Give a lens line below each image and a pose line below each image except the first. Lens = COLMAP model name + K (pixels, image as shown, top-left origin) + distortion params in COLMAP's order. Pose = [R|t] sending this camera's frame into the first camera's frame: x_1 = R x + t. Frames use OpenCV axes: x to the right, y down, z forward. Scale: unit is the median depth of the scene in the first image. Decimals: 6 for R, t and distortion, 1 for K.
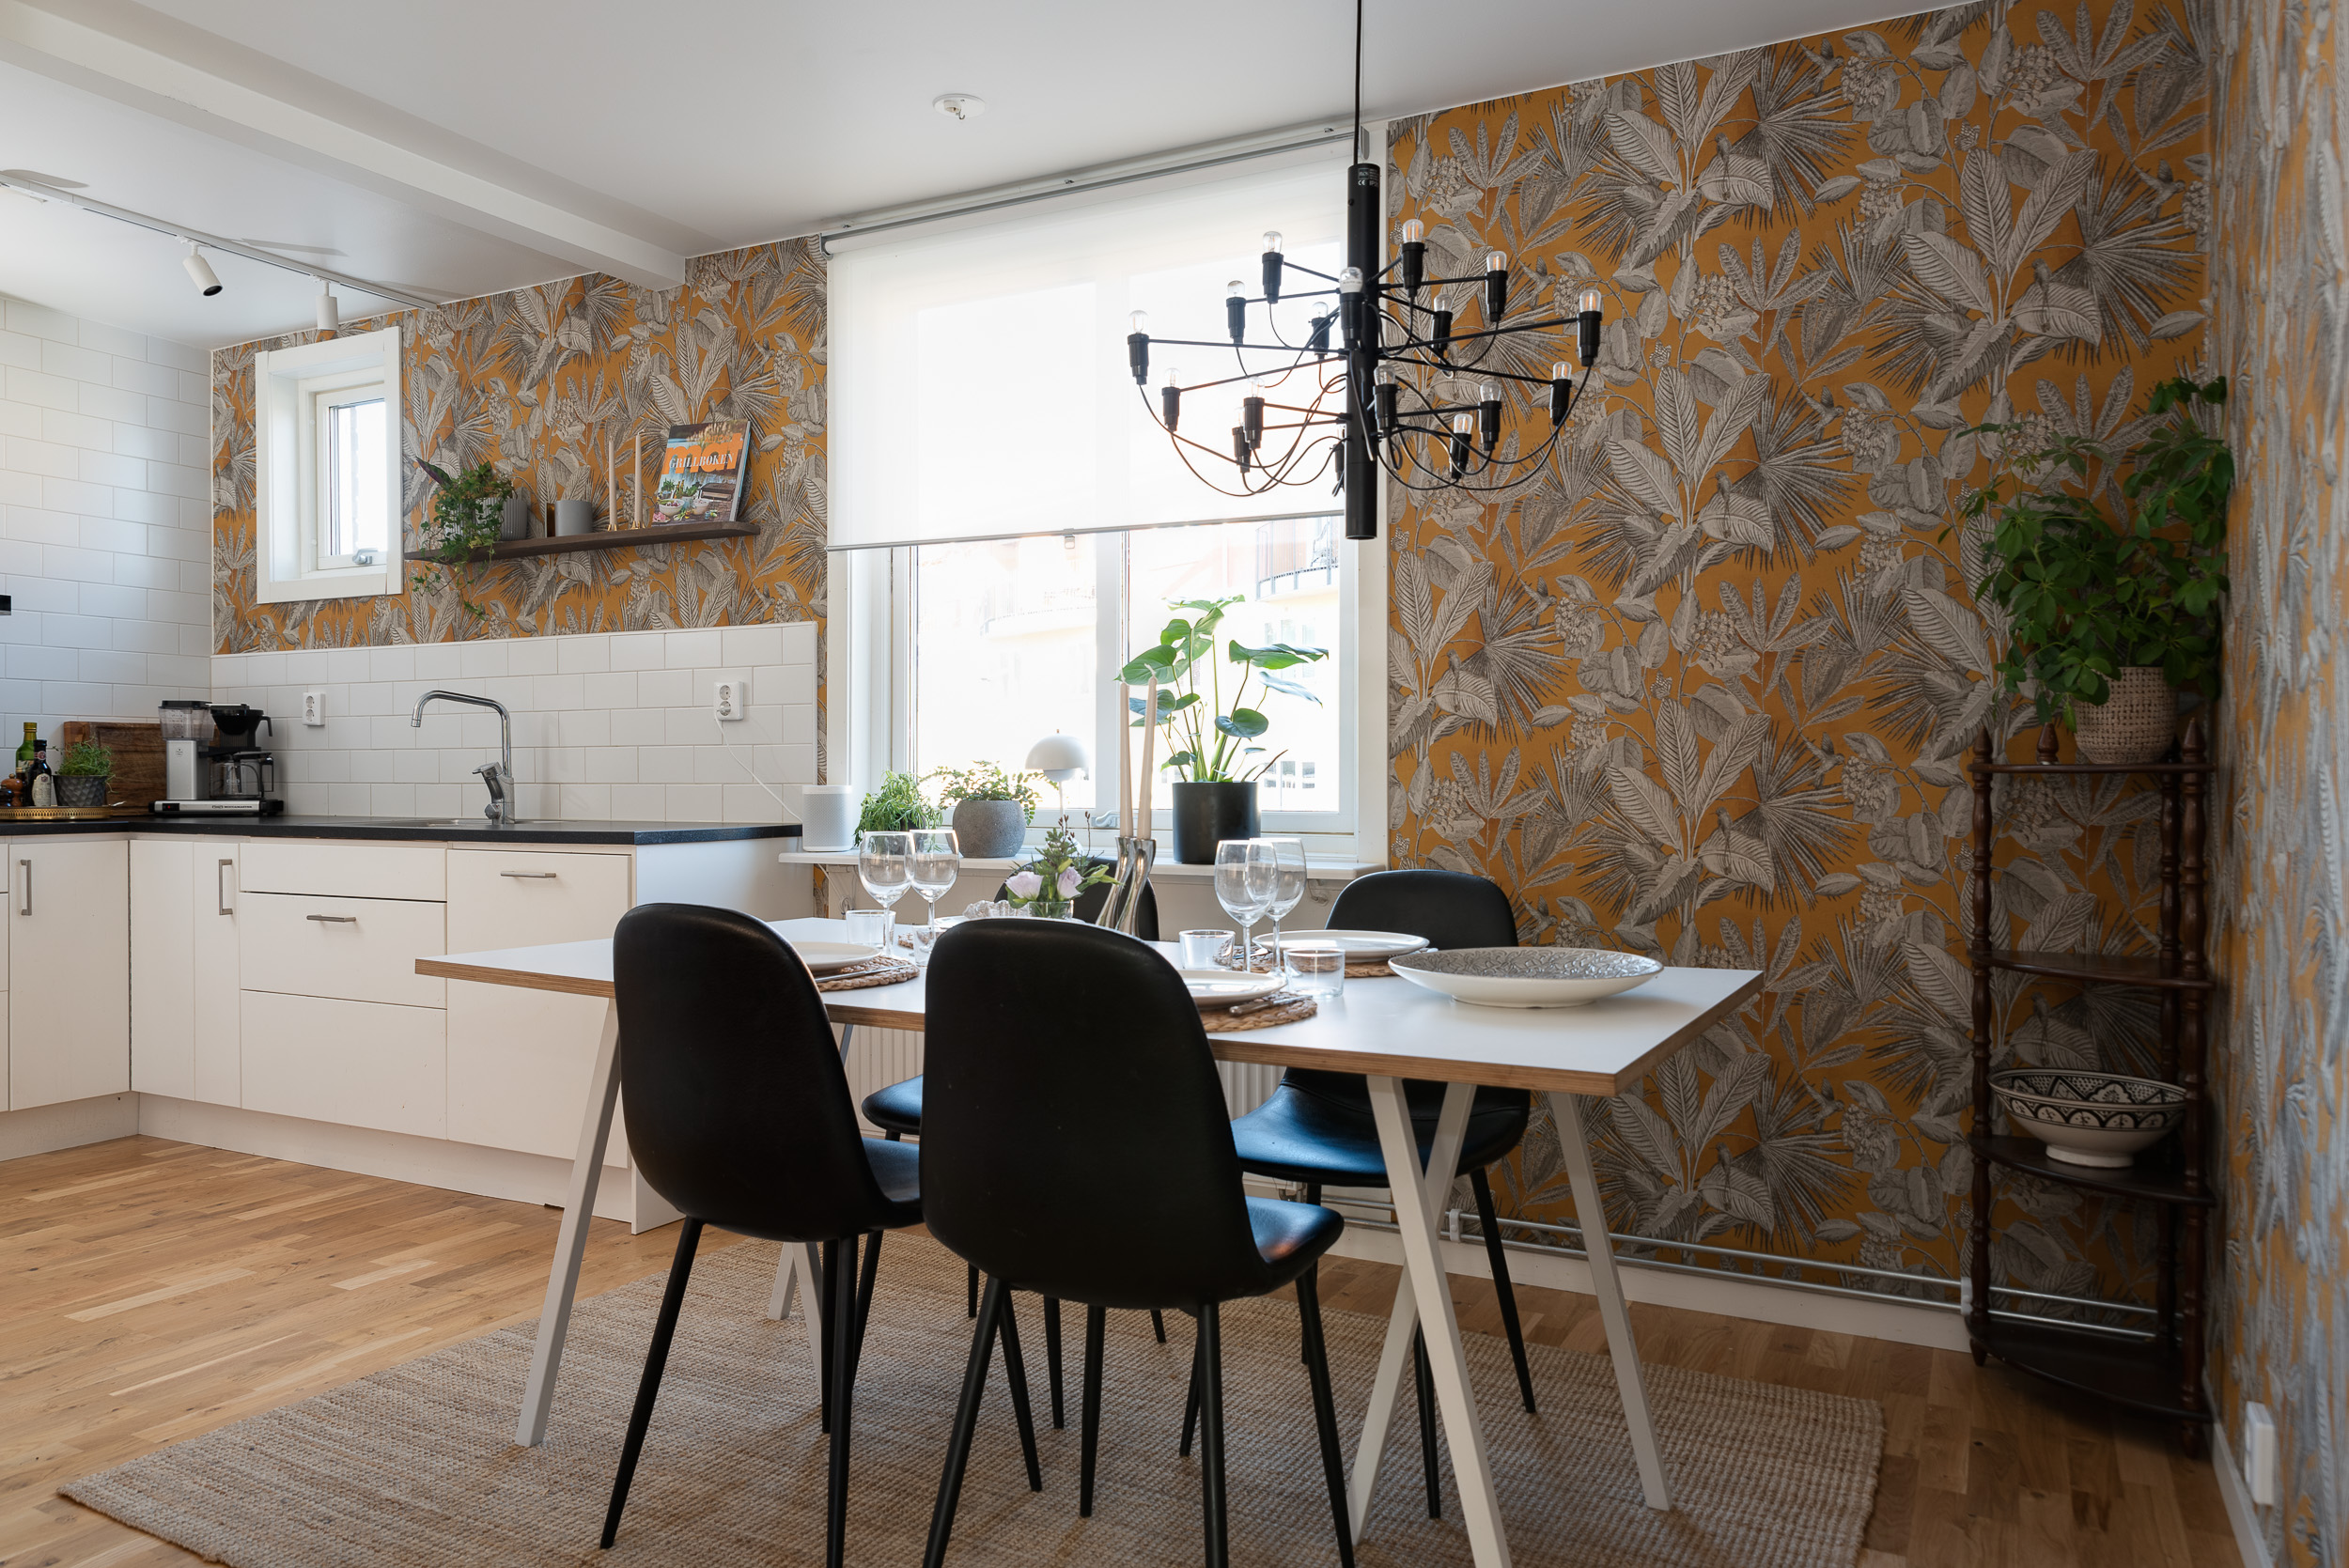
lens RADIAL K [[1599.2, 0, 1176.0], [0, 1599.2, 787.0], [0, 0, 1]] dist [0.007871, -0.004178]
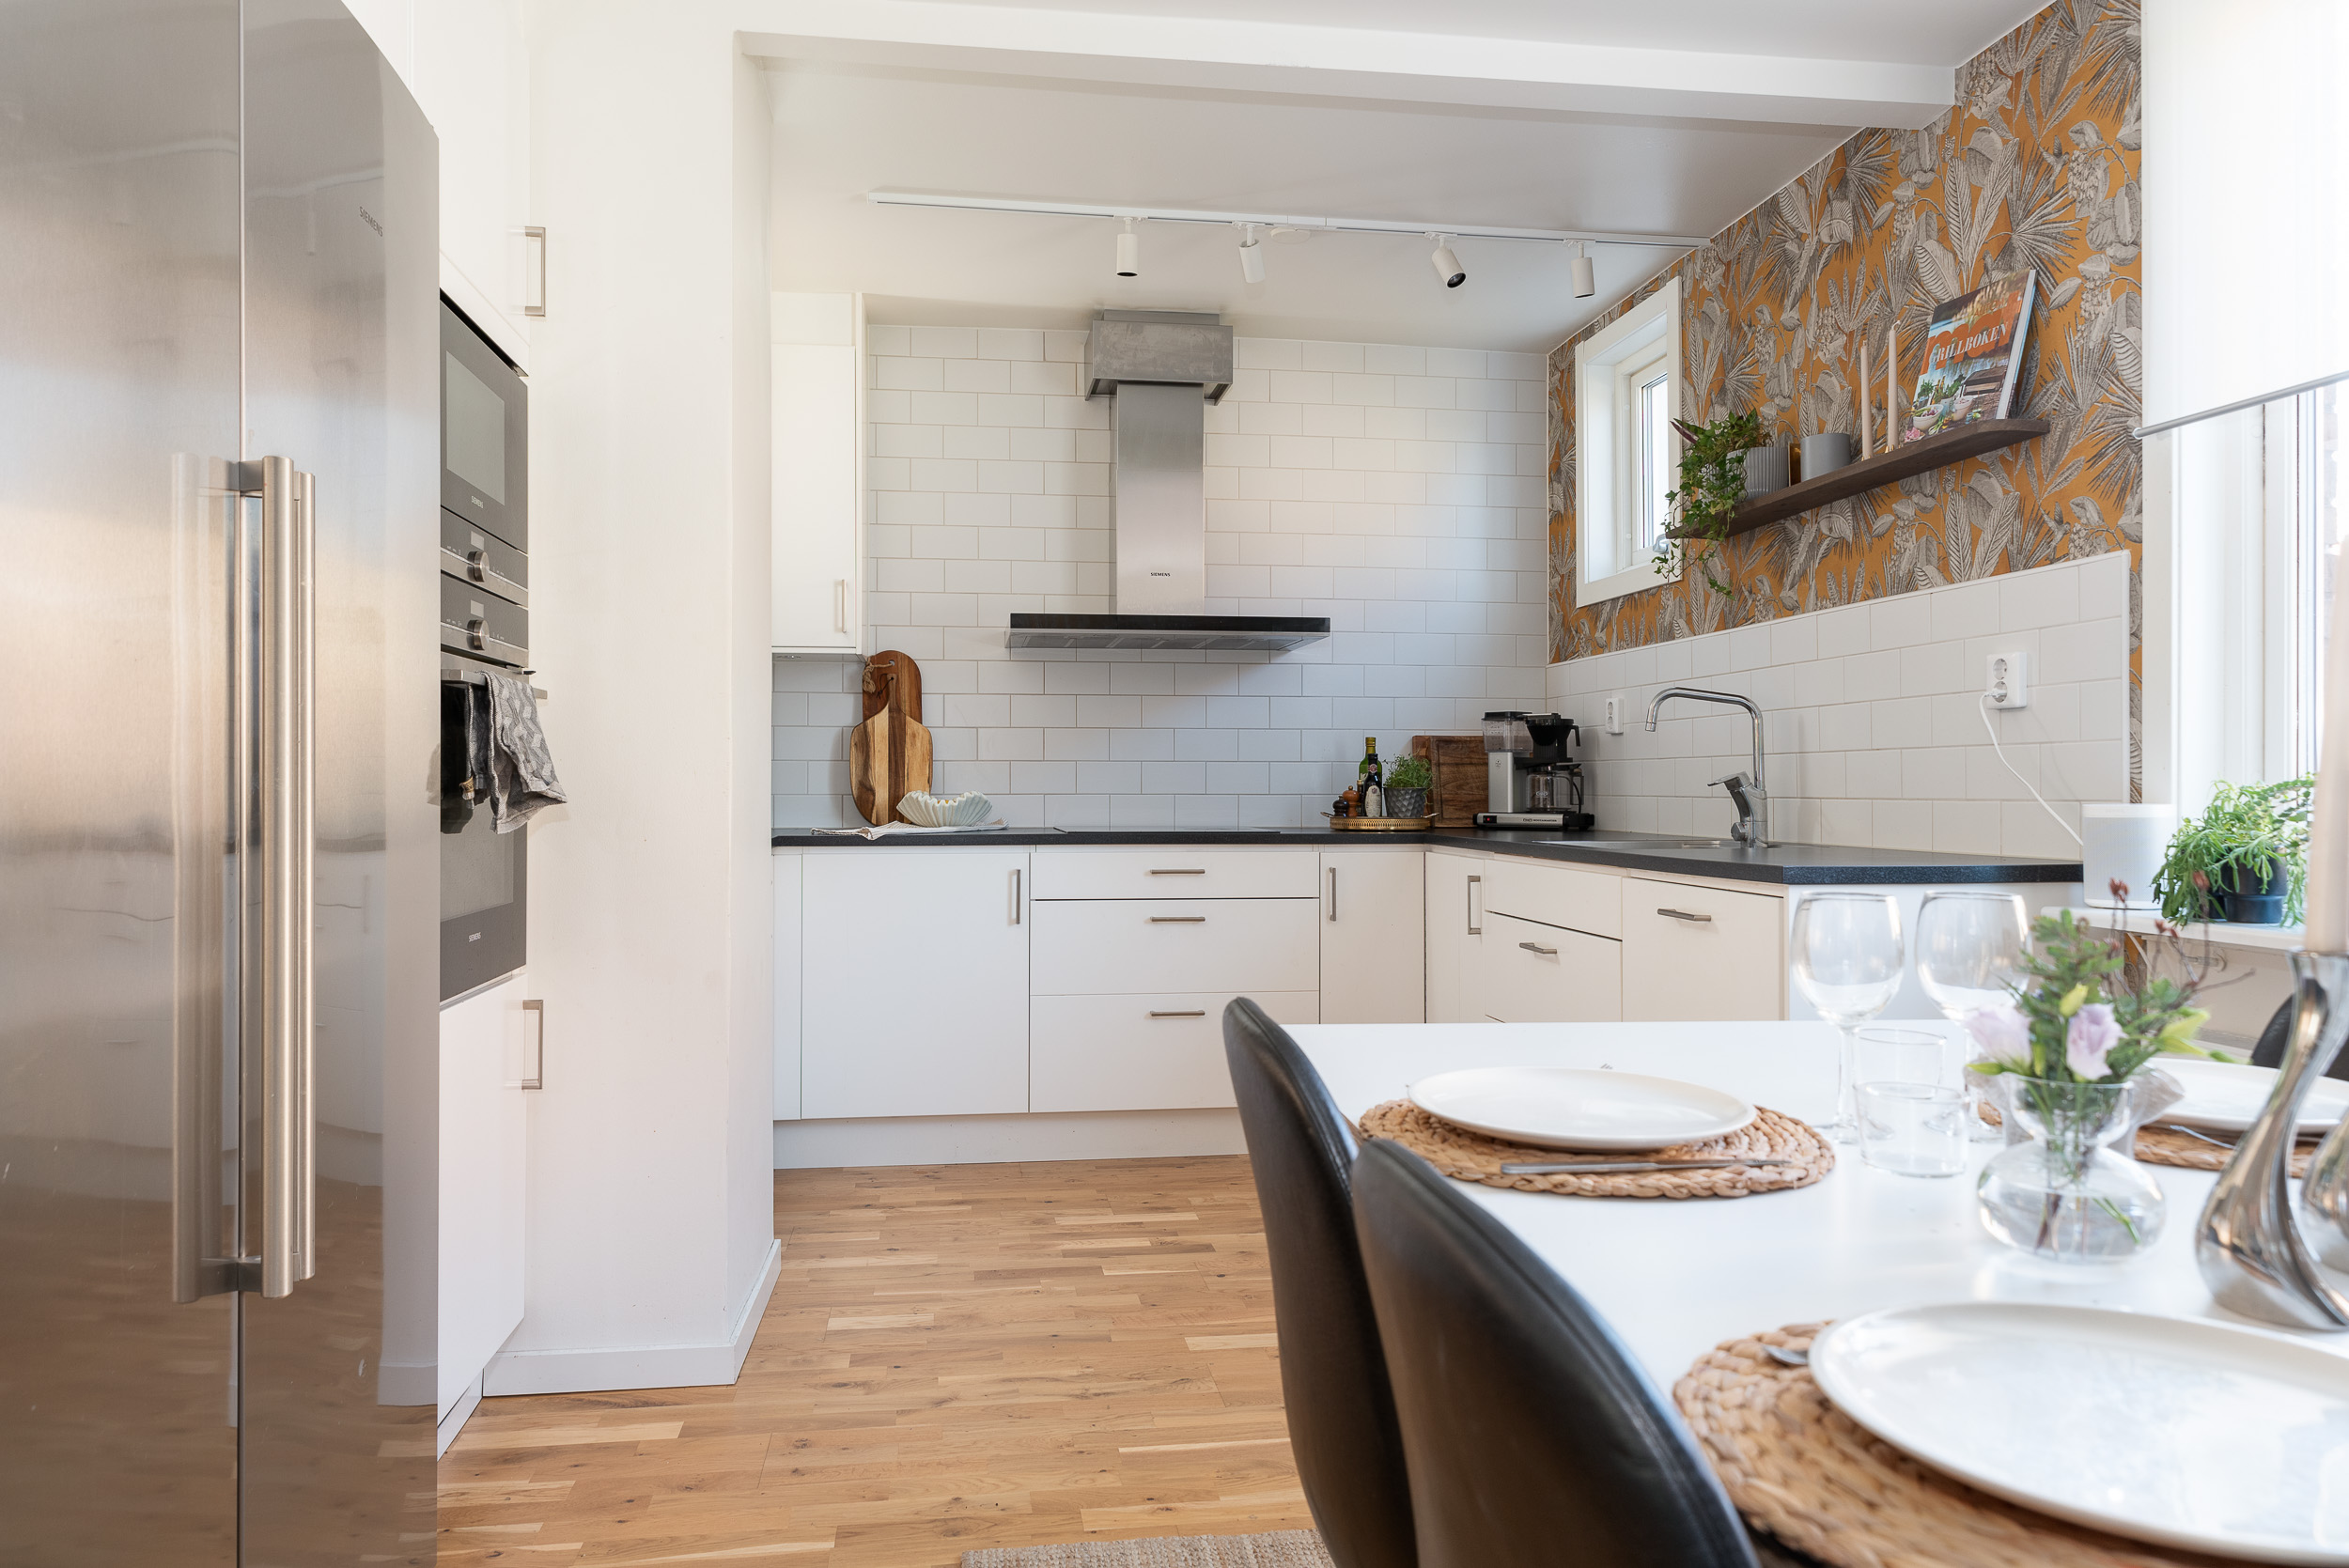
lens RADIAL K [[1599.2, 0, 1177.2], [0, 1599.2, 782.7], [0, 0, 1]] dist [0.007871, -0.004178]
pose [[0.589241, -0.001634, -0.807955, 0.067134], [-0.006841, 0.999952, -0.007012, -0.002124], [0.807928, 0.009659, 0.589202, 0.288797]]
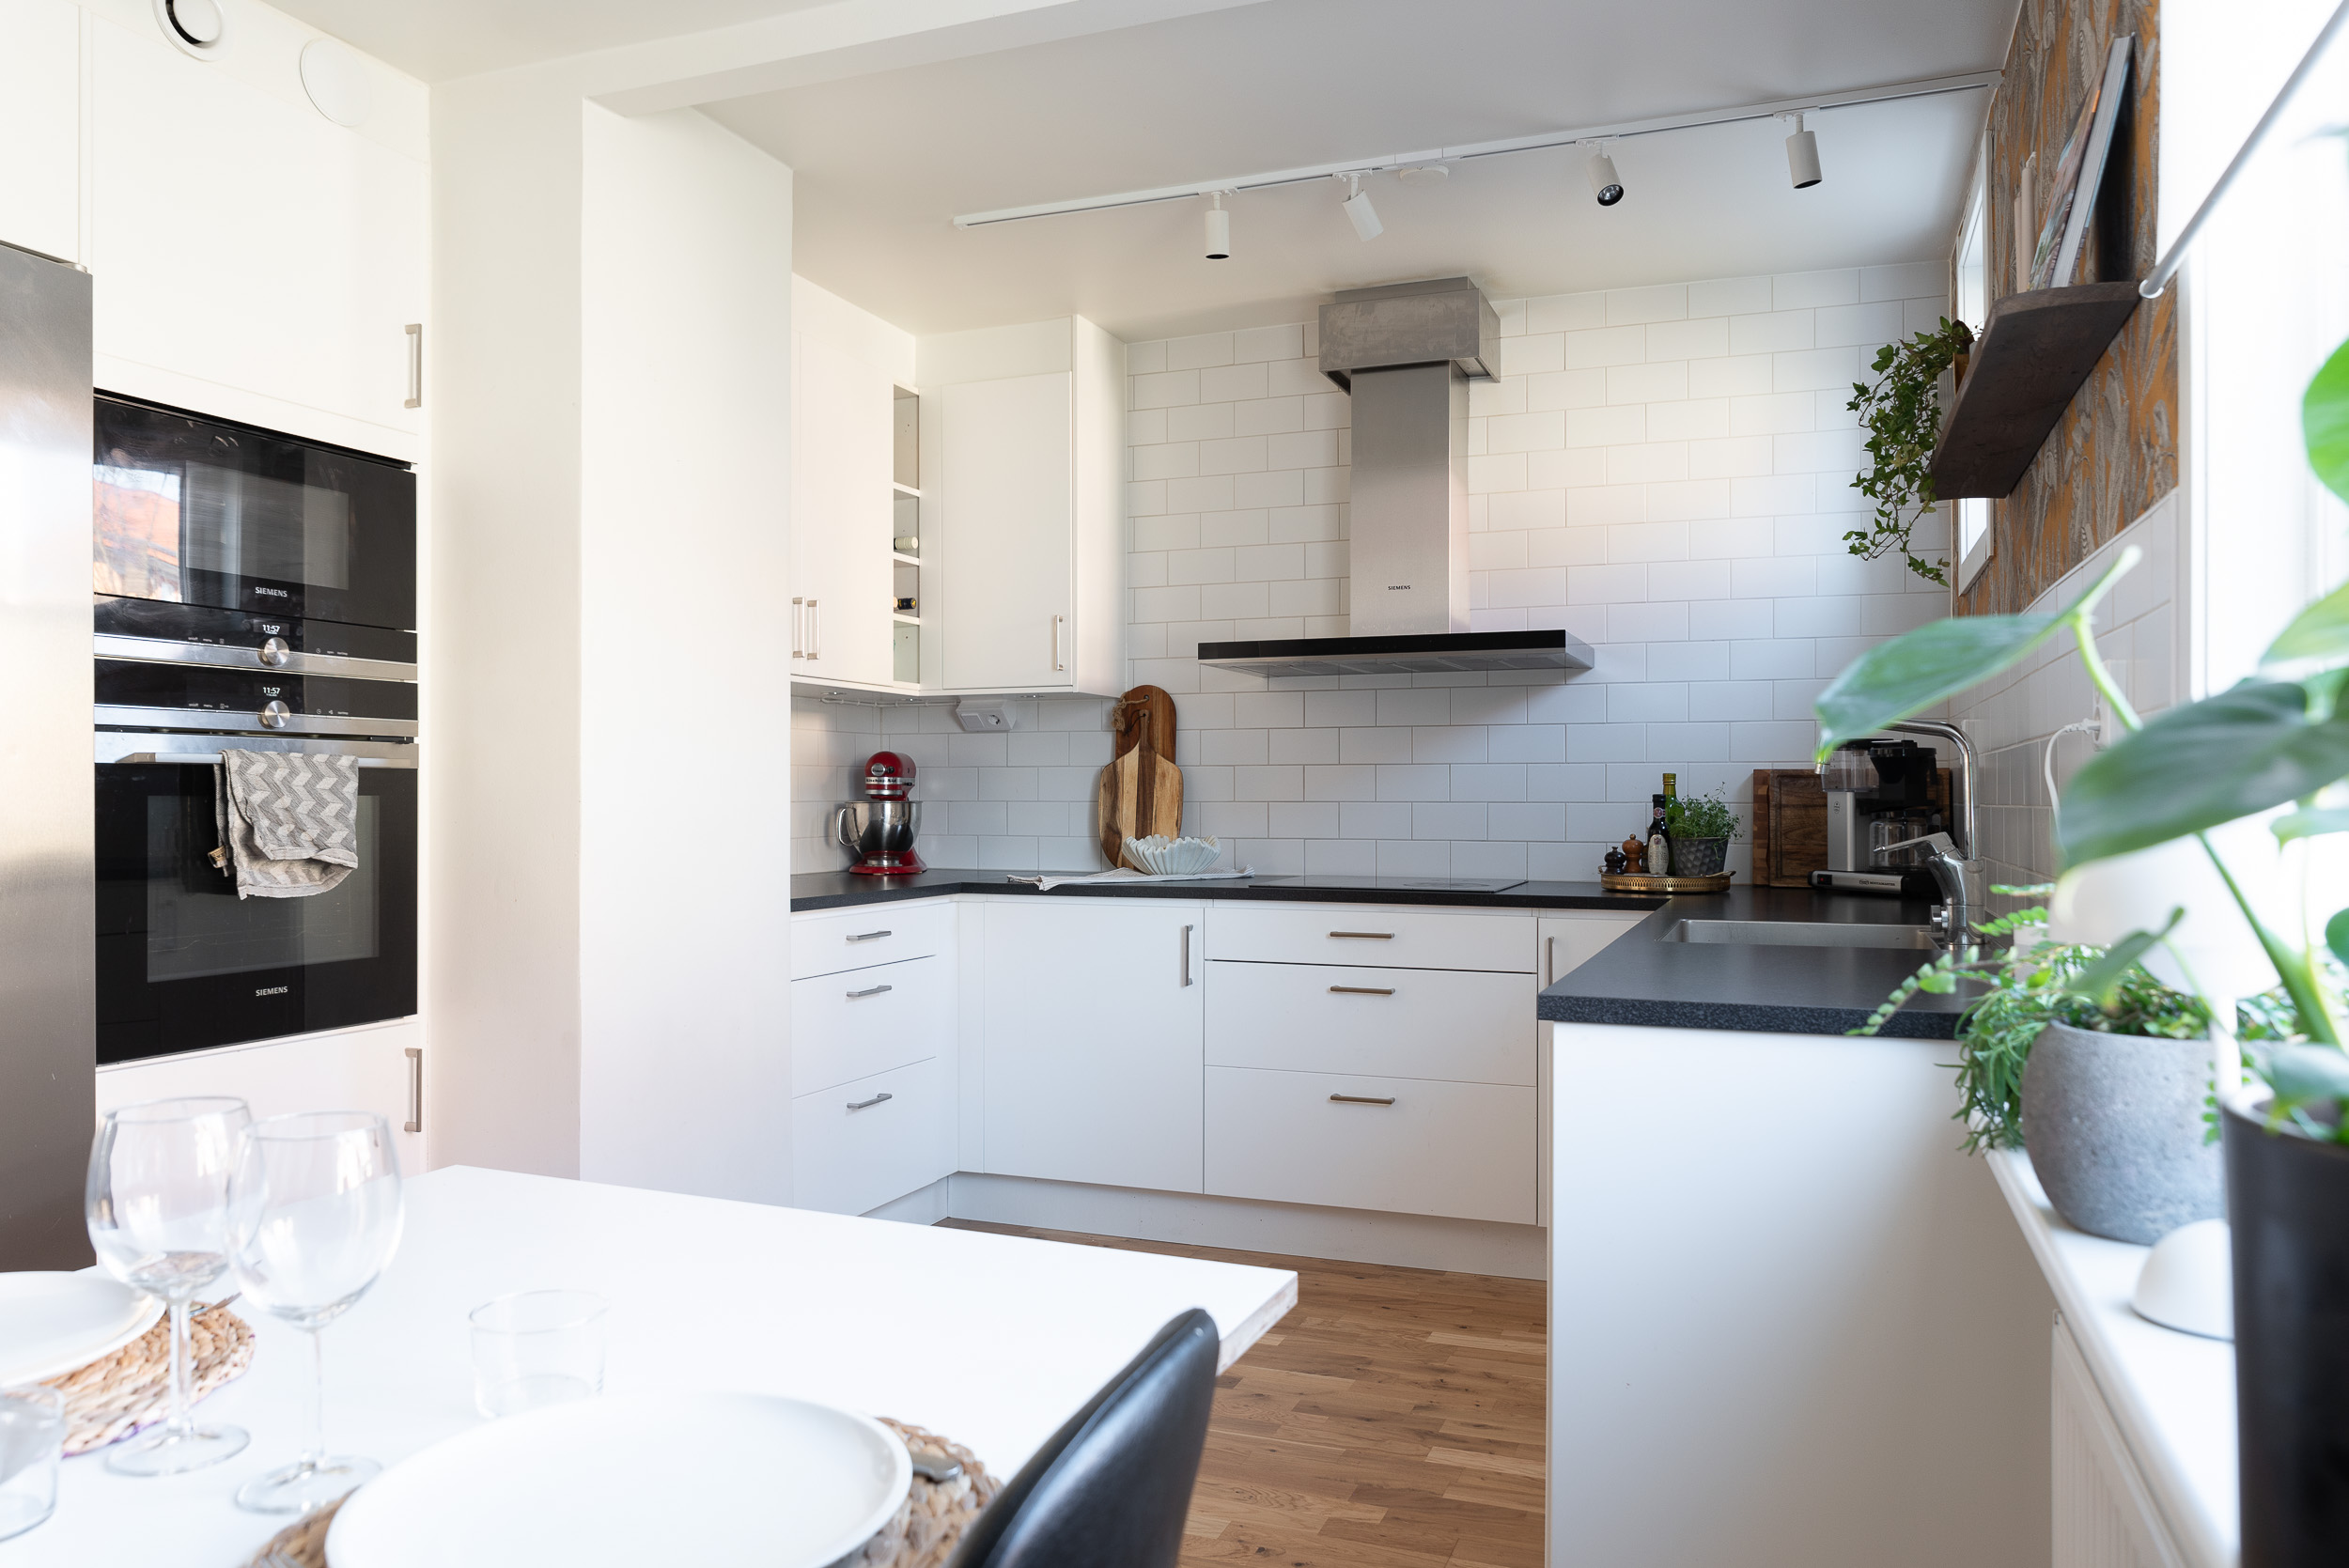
lens RADIAL K [[1645.6, 0, 1166.4], [0, 1645.6, 797.2], [0, 0, 1]] dist [-0.005087, 0.004342]
pose [[0.109270, -0.000414, -0.994012, 0.127626], [-0.008880, 0.999960, -0.001392, -0.025301], [0.993972, 0.008979, 0.109262, 0.673660]]
